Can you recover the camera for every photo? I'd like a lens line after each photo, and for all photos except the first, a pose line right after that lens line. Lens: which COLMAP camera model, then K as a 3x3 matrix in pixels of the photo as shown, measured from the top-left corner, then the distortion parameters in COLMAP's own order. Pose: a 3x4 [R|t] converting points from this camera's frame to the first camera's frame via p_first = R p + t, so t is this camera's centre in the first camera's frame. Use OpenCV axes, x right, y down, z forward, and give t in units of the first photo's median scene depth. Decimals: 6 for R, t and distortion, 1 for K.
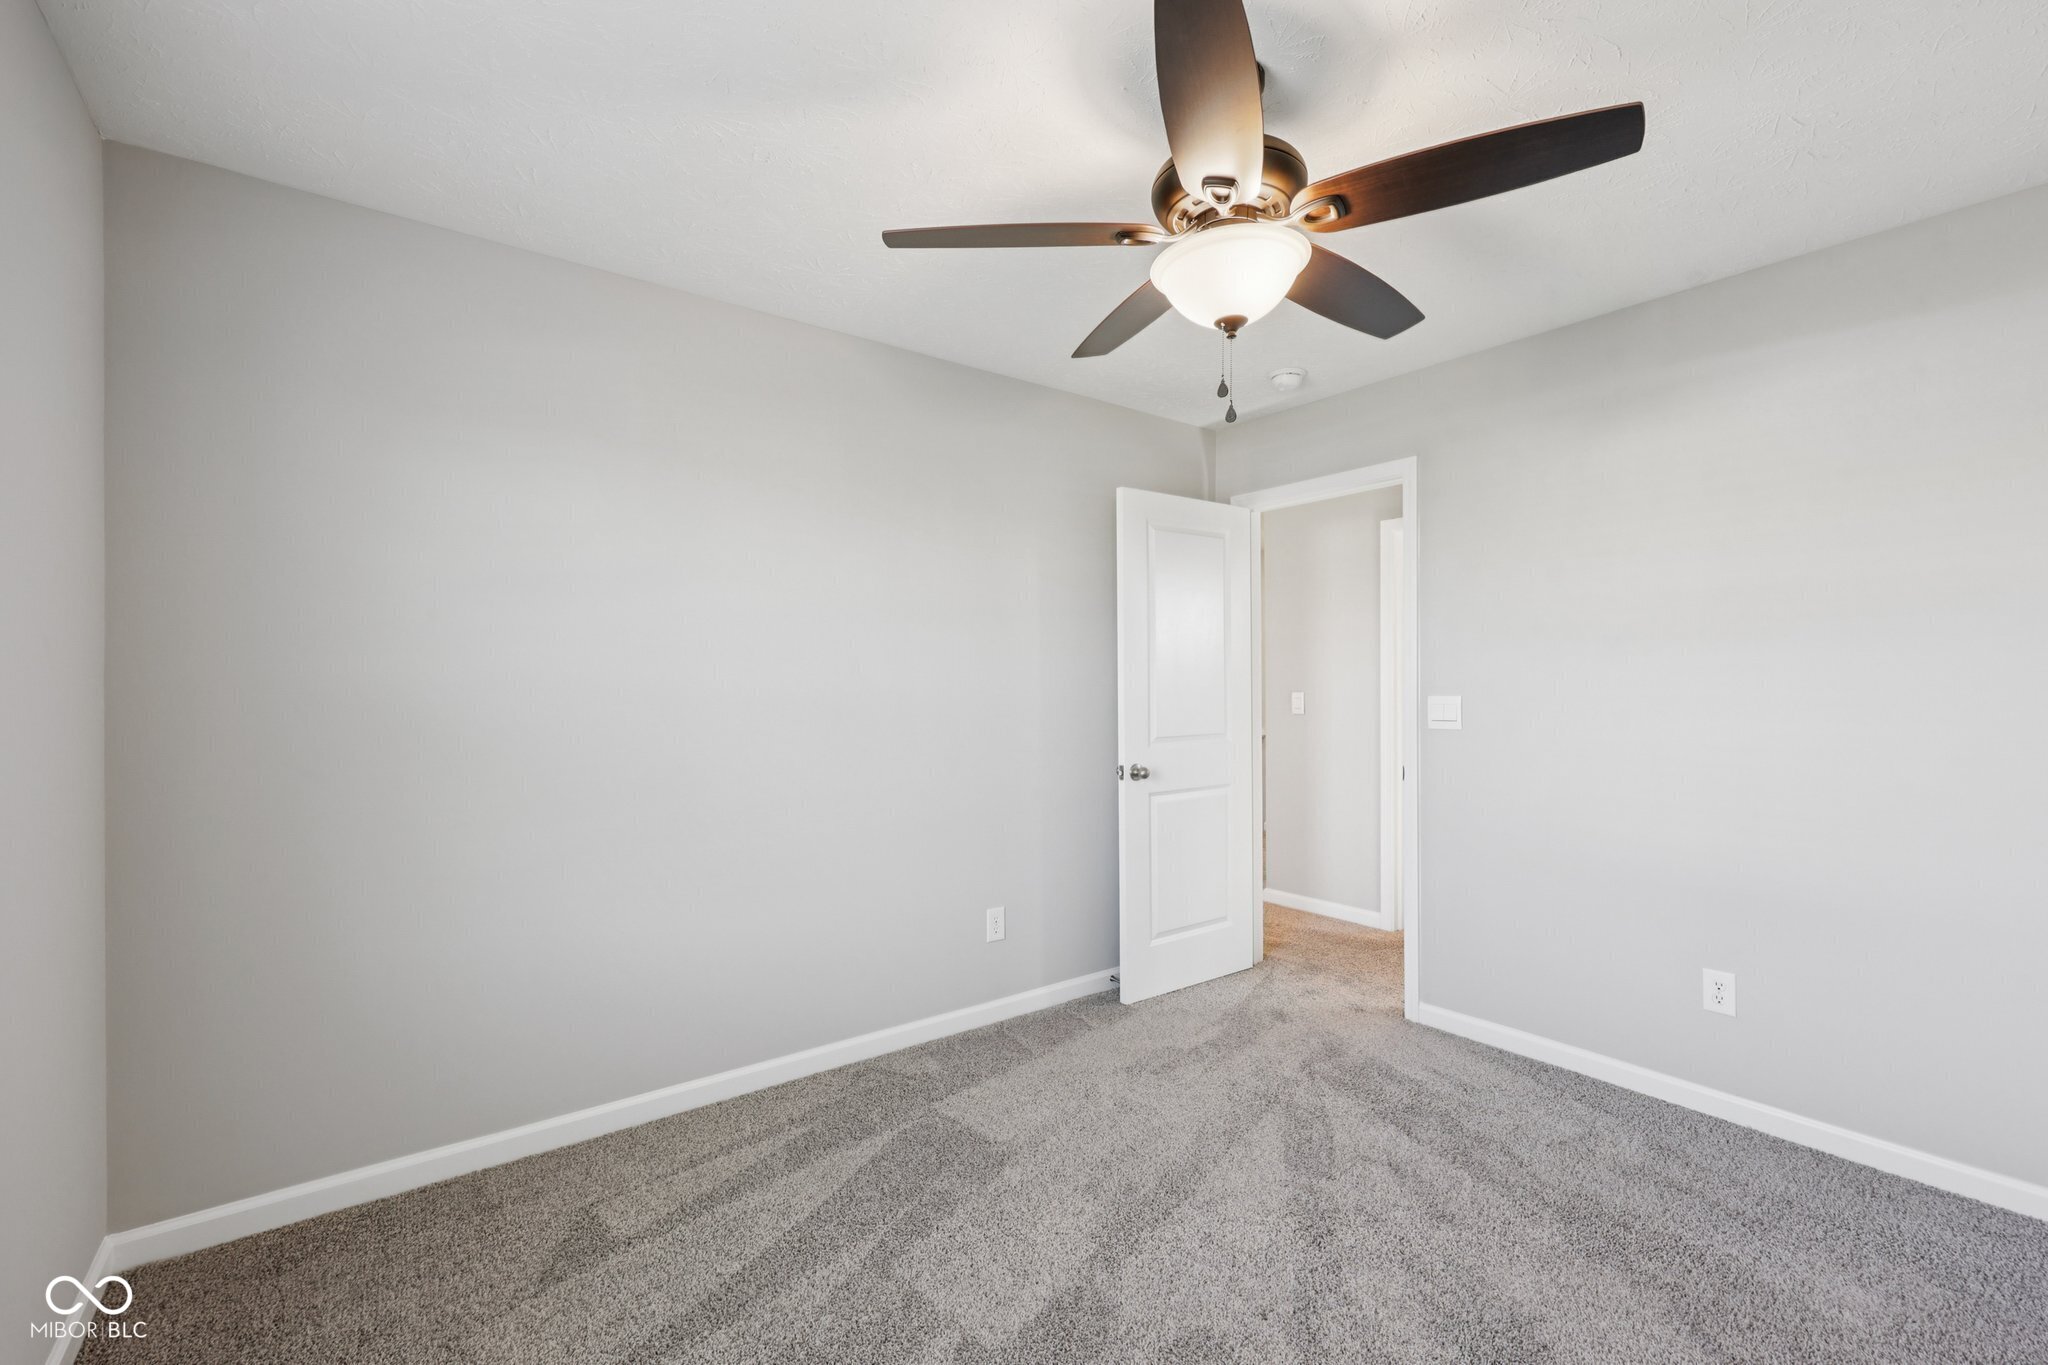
lens RADIAL K [[833.6, 0, 1024.9], [0, 833.6, 692.5], [0, 0, 1]] dist [0.000575, 0.000090]
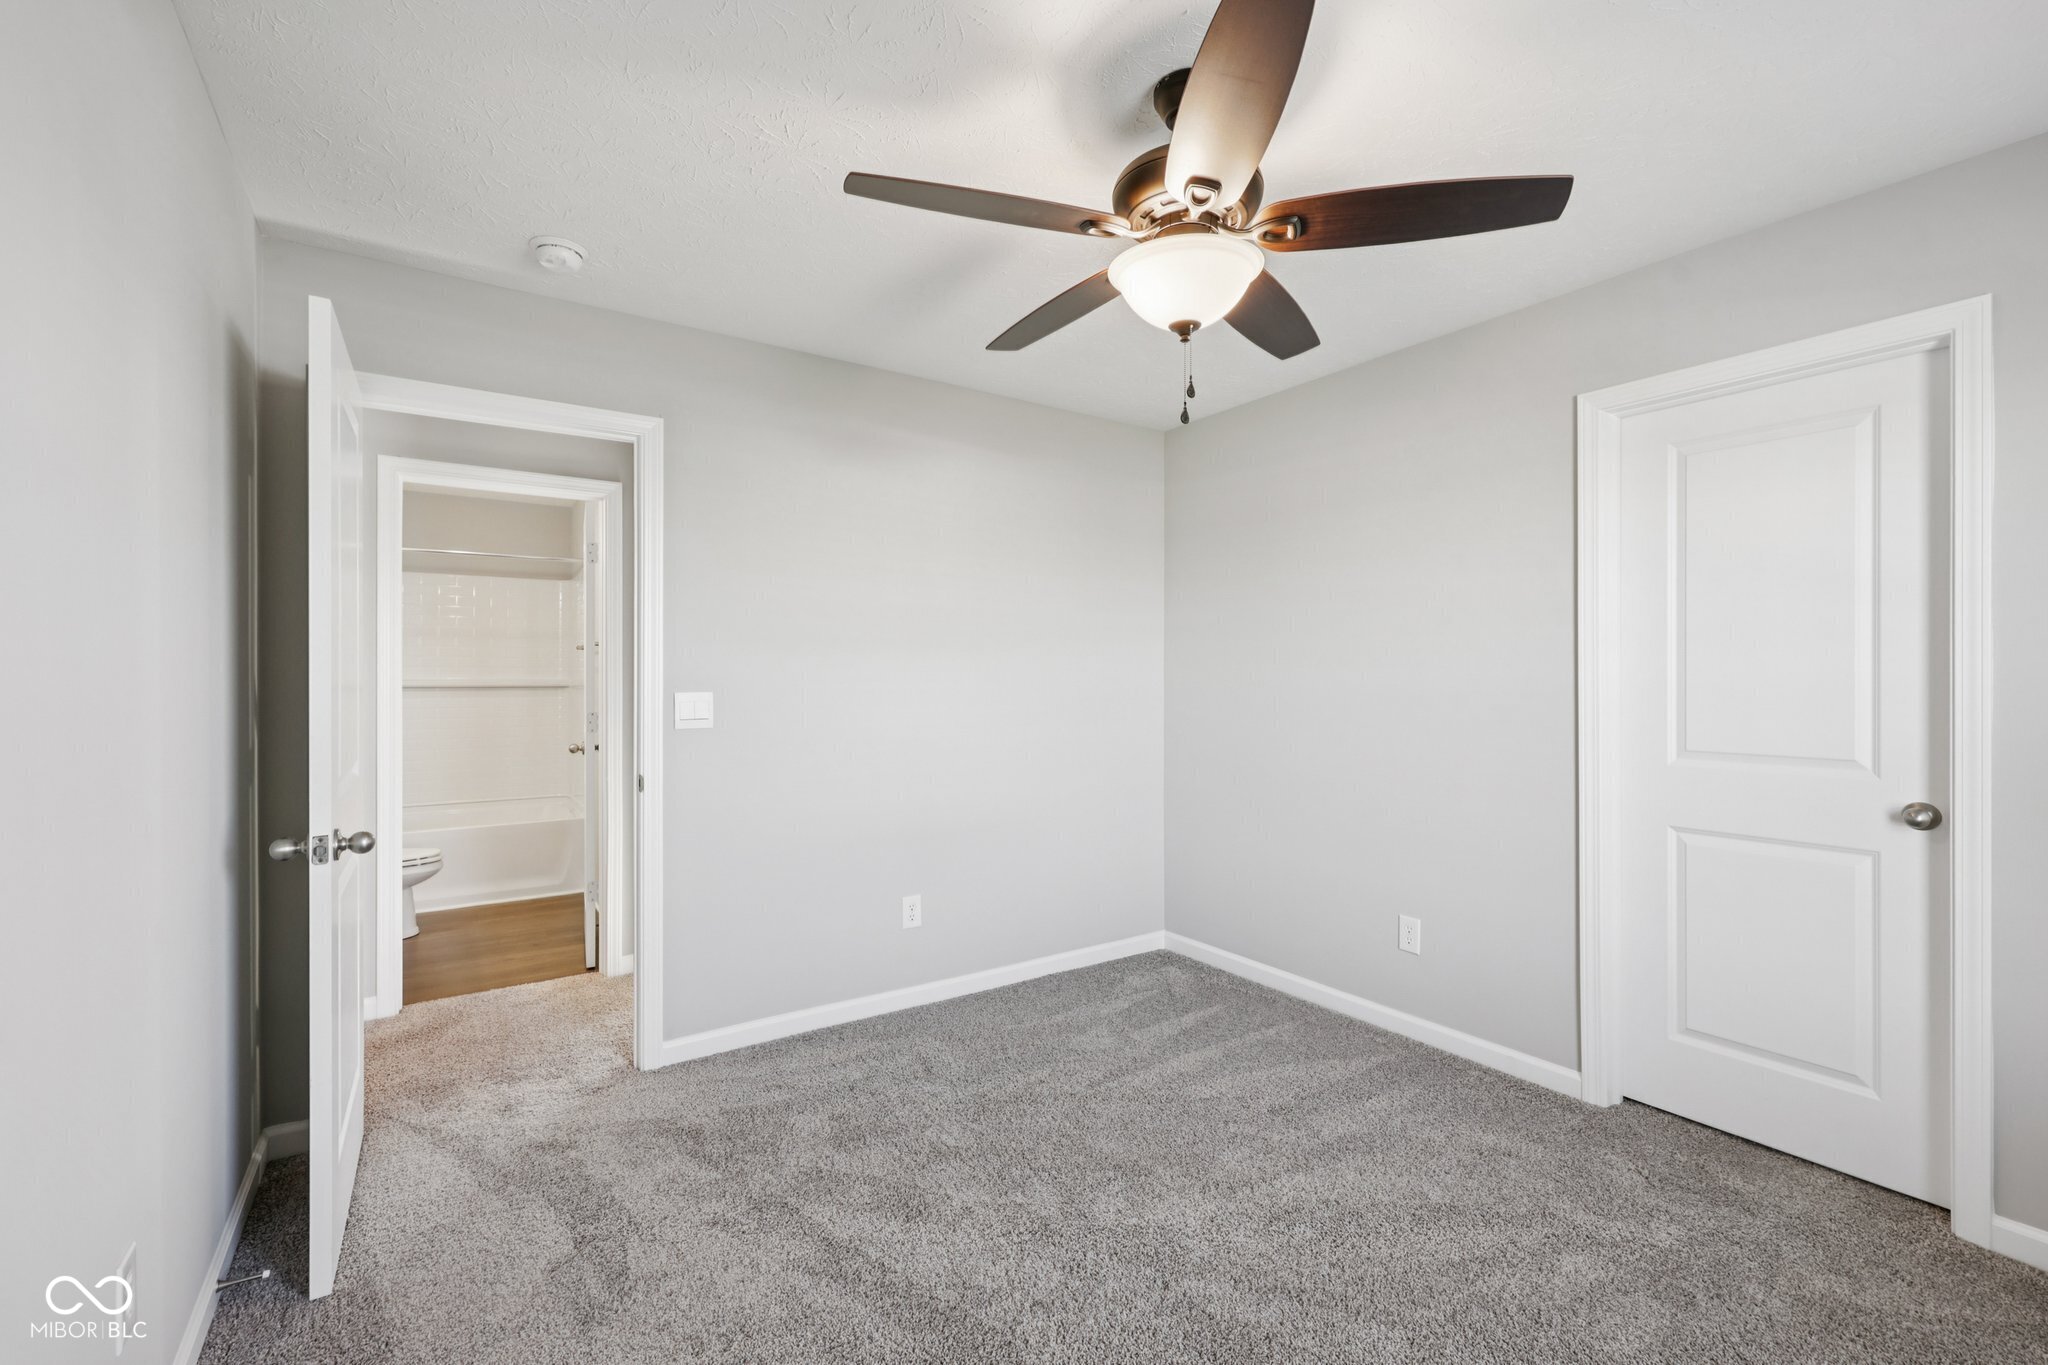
lens RADIAL K [[881.2, 0, 1024.0], [0, 881.2, 682.5], [0, 0, 1]] dist [0.014644, 0.000007]
pose [[0.058560, -0.003139, 0.998279, -0.447375], [0.001985, 0.999993, 0.003027, -0.009304], [-0.998282, 0.001804, 0.058566, 0.584936]]
